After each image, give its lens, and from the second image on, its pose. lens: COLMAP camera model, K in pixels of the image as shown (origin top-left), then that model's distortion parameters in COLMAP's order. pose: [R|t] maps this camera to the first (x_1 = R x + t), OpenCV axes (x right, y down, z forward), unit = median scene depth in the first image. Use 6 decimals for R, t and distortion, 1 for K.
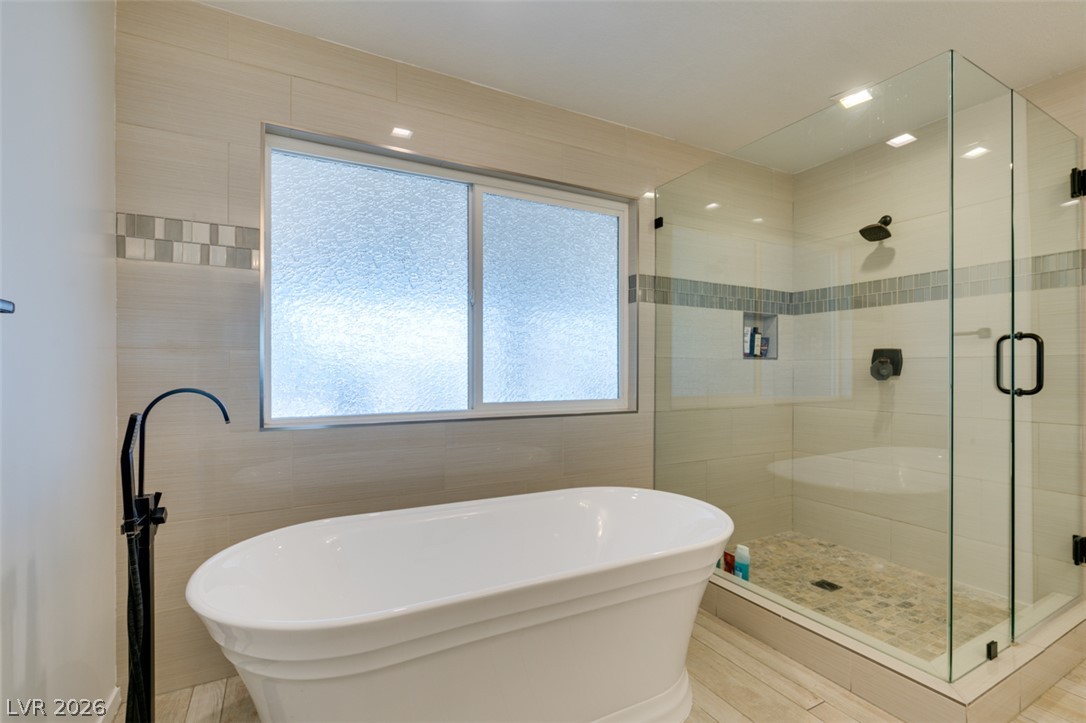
lens RADIAL K [[492.8, 0, 544.8], [0, 492.8, 368.3], [0, 0, 1]] dist [-0.004109, -0.000834]
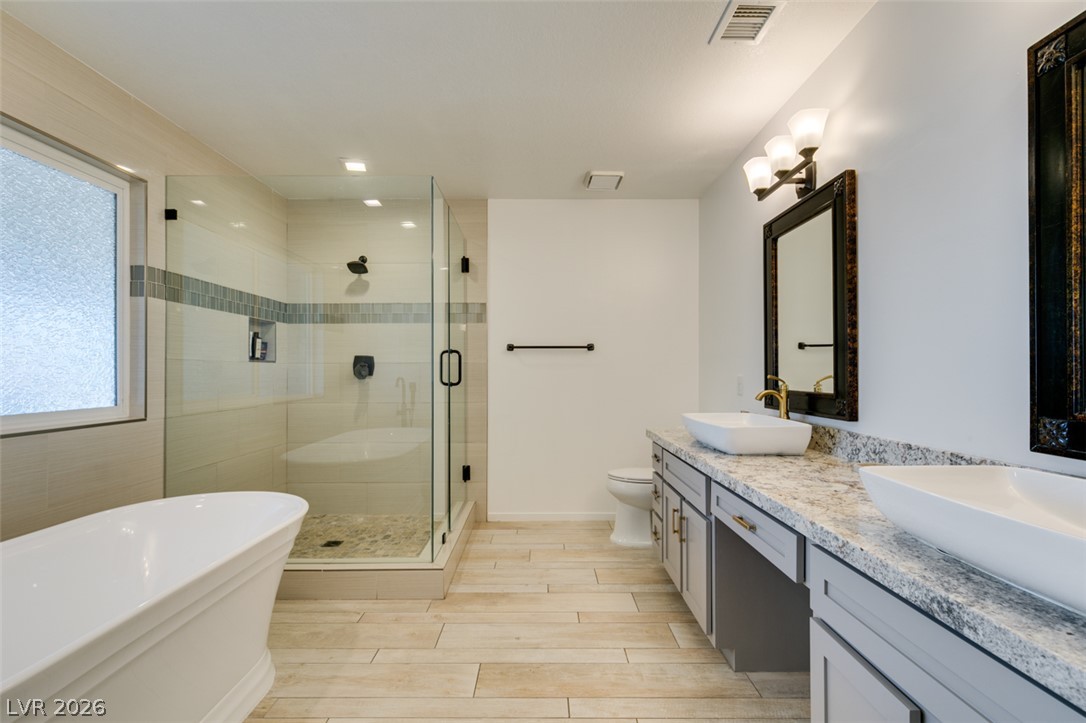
lens RADIAL K [[492.8, 0, 541.7], [0, 492.8, 368.1], [0, 0, 1]] dist [-0.004109, -0.000834]
pose [[0.468256, 0.002717, 0.883589, -0.264036], [0.001508, 0.999991, -0.003874, -0.000128], [-0.883592, 0.003146, 0.468247, -0.054559]]
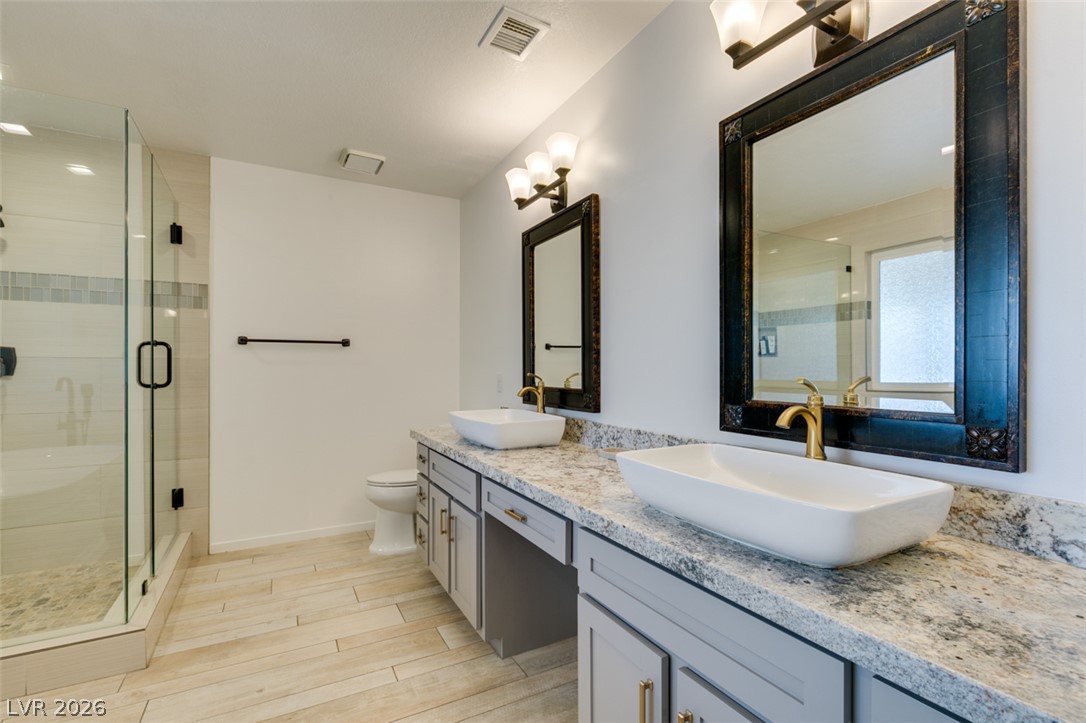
lens RADIAL K [[492.8, 0, 545.3], [0, 492.8, 368.3], [0, 0, 1]] dist [-0.004109, -0.000834]
pose [[-0.015562, -0.000760, 0.999879, -0.242181], [-0.000654, 1.000000, 0.000750, -0.000127], [-0.999879, -0.000642, -0.015562, -0.017823]]
